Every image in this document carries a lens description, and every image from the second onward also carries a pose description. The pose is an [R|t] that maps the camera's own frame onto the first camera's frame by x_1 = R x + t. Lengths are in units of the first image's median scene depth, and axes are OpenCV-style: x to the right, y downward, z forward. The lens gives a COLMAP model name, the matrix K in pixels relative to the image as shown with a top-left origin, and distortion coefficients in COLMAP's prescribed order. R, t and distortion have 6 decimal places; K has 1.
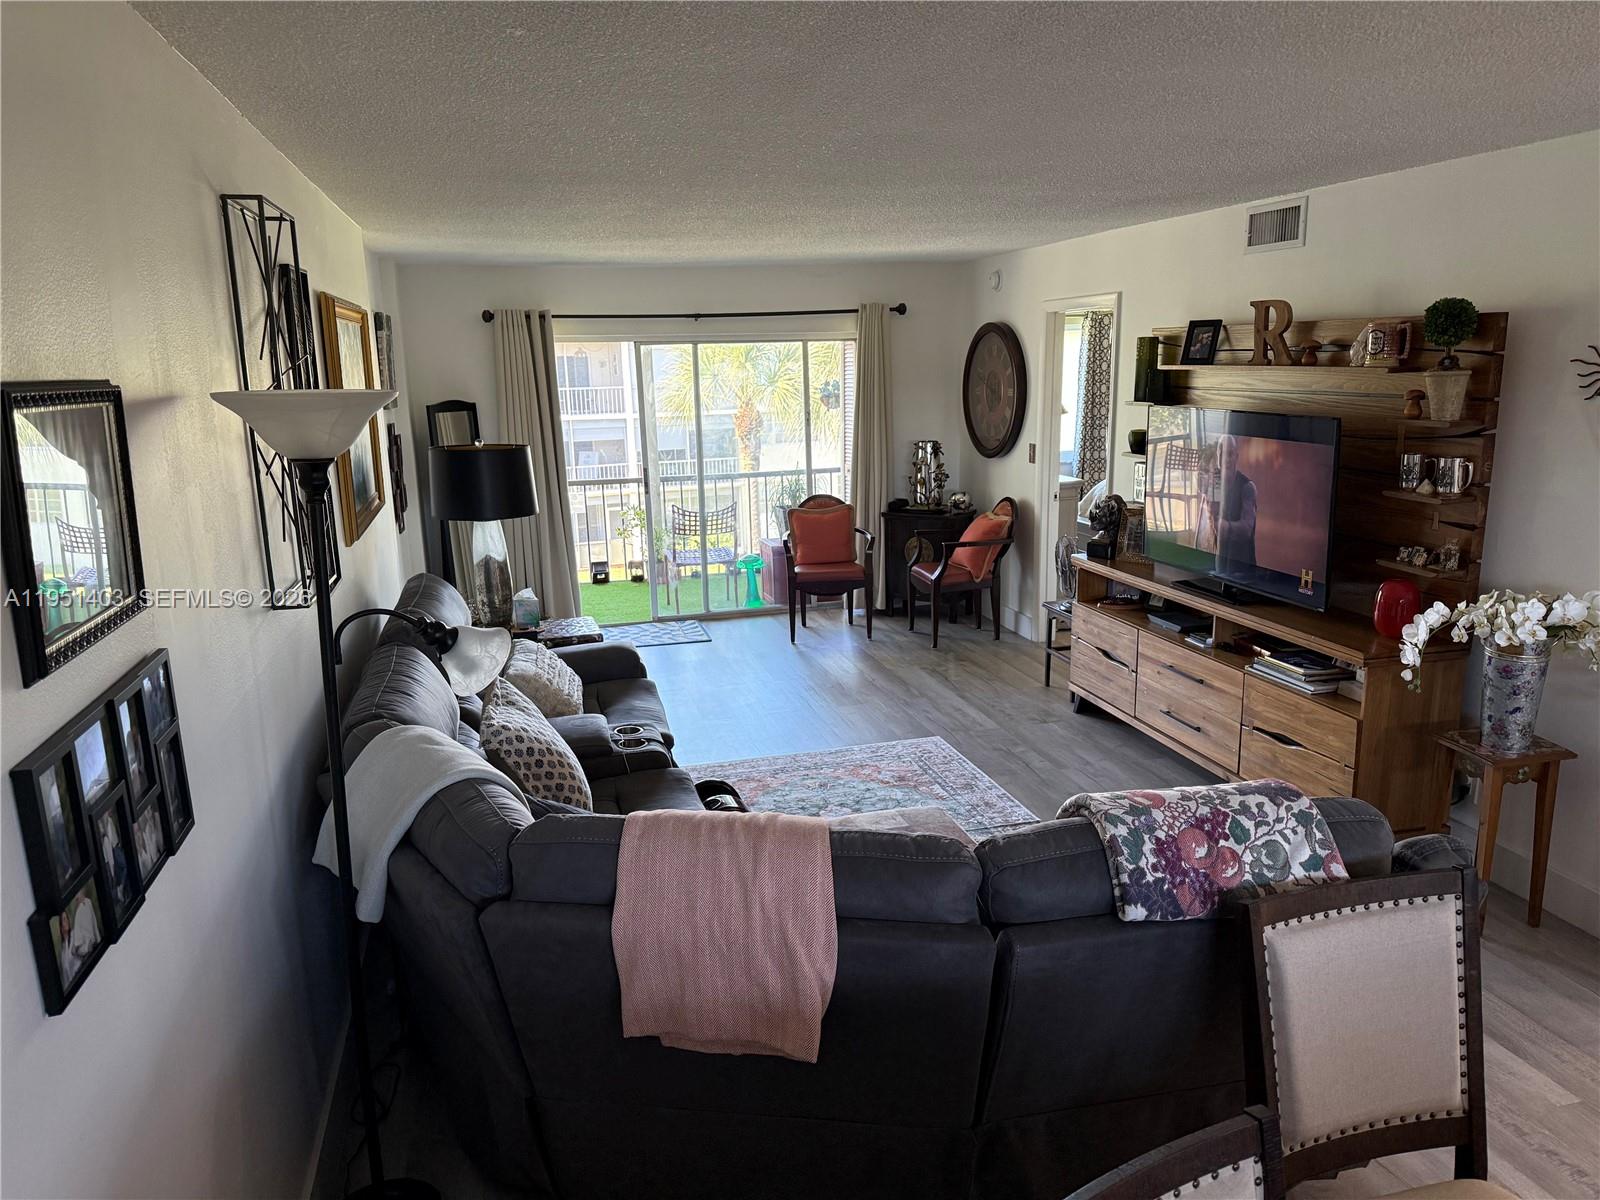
lens RADIAL K [[1129.4, 0, 796.3], [0, 1129.4, 609.4], [0, 0, 1]] dist [0.122649, -0.176578]
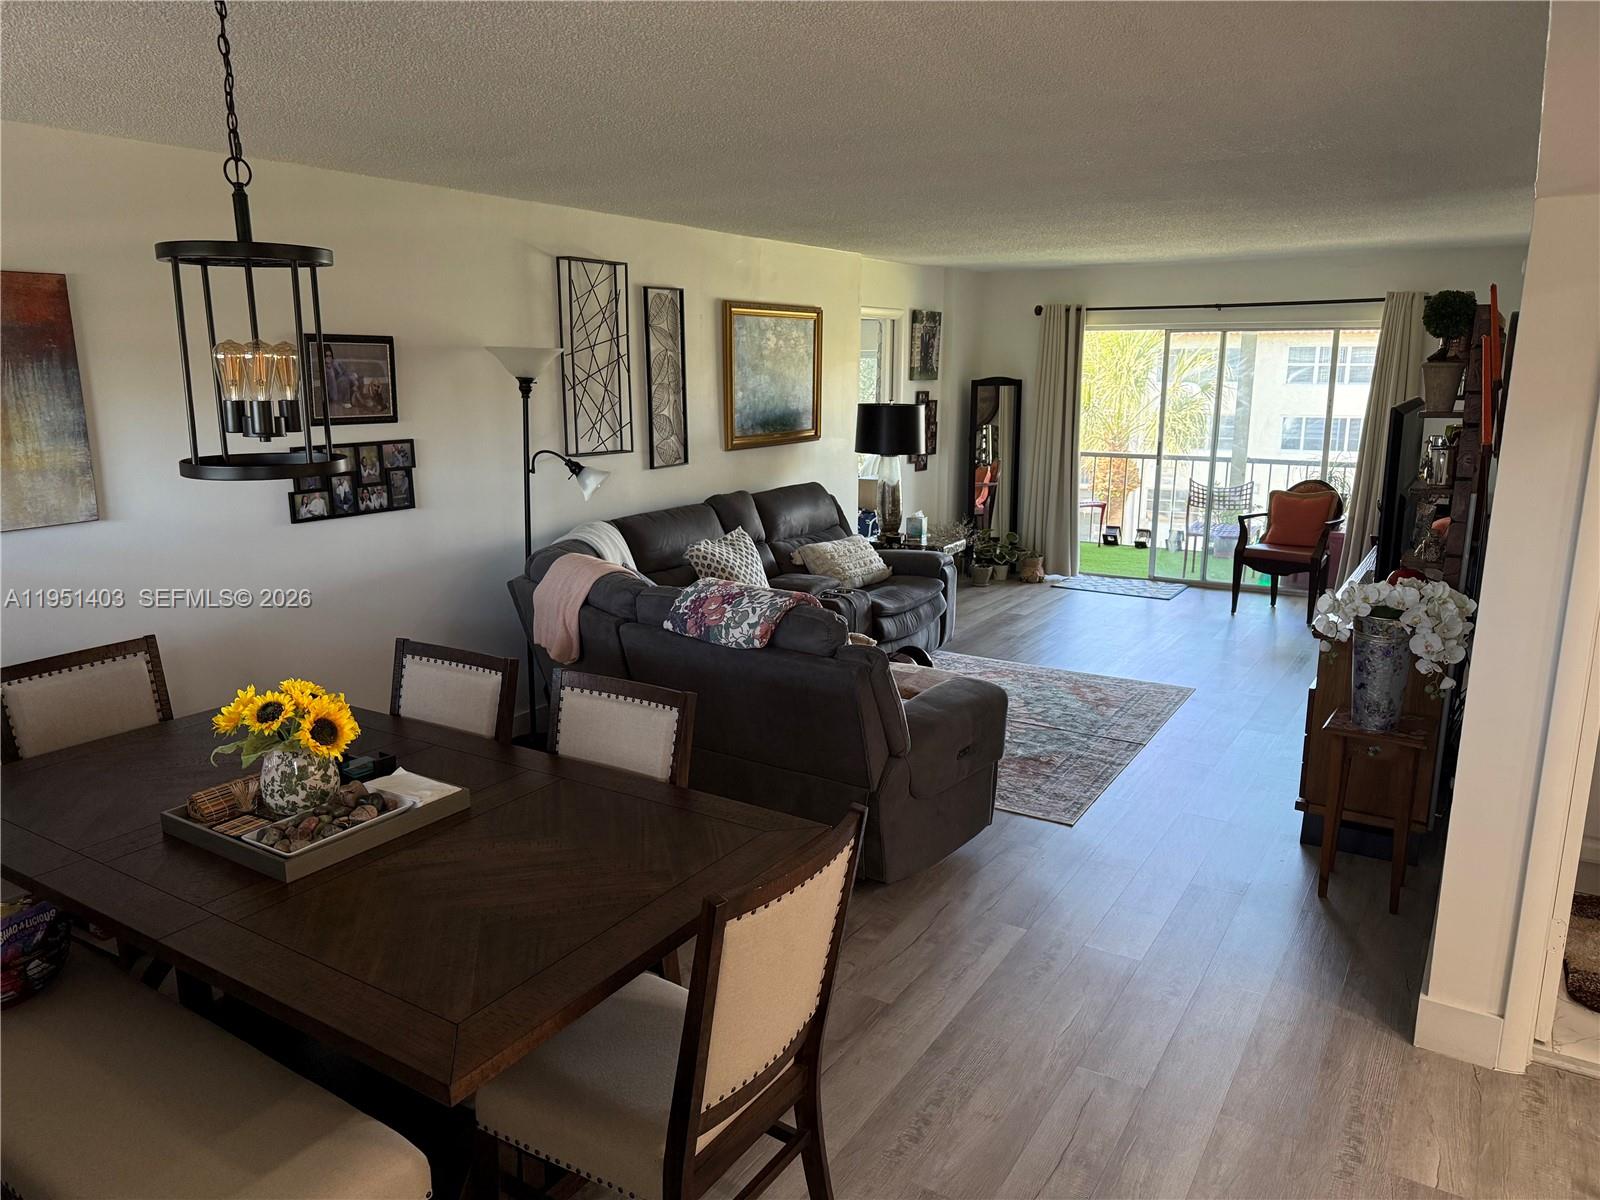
lens RADIAL K [[1129.4, 0, 796.3], [0, 1129.4, 609.4], [0, 0, 1]] dist [0.122649, -0.176578]
pose [[0.700062, 0.178888, -0.691312, 0.461393], [-0.173696, 0.981695, 0.078135, 0.012998], [0.692635, 0.065379, 0.718319, -0.057798]]
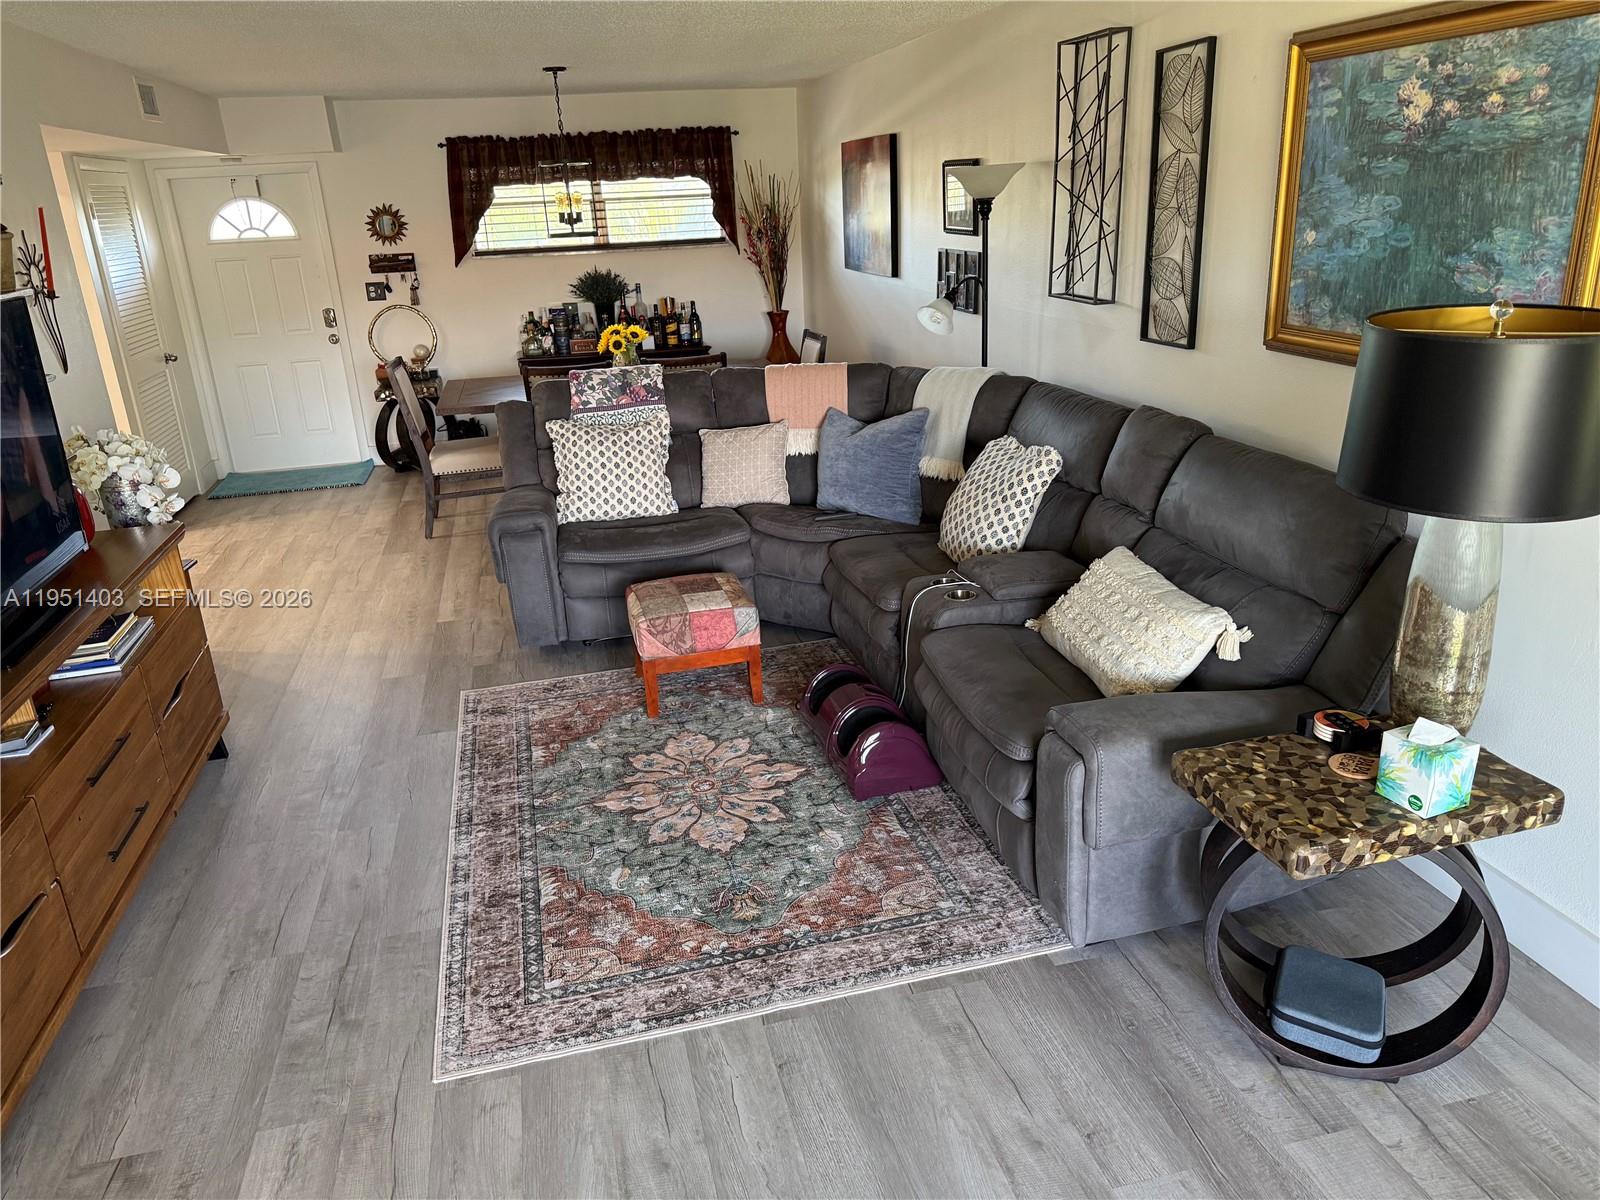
lens RADIAL K [[1129.4, 0, 796.3], [0, 1129.4, 609.4], [0, 0, 1]] dist [0.122649, -0.176578]
pose [[-0.997285, 0.063327, 0.037582, -0.029522], [0.073603, 0.841189, 0.535709, -0.198390], [0.002311, 0.537021, -0.843566, 0.959116]]
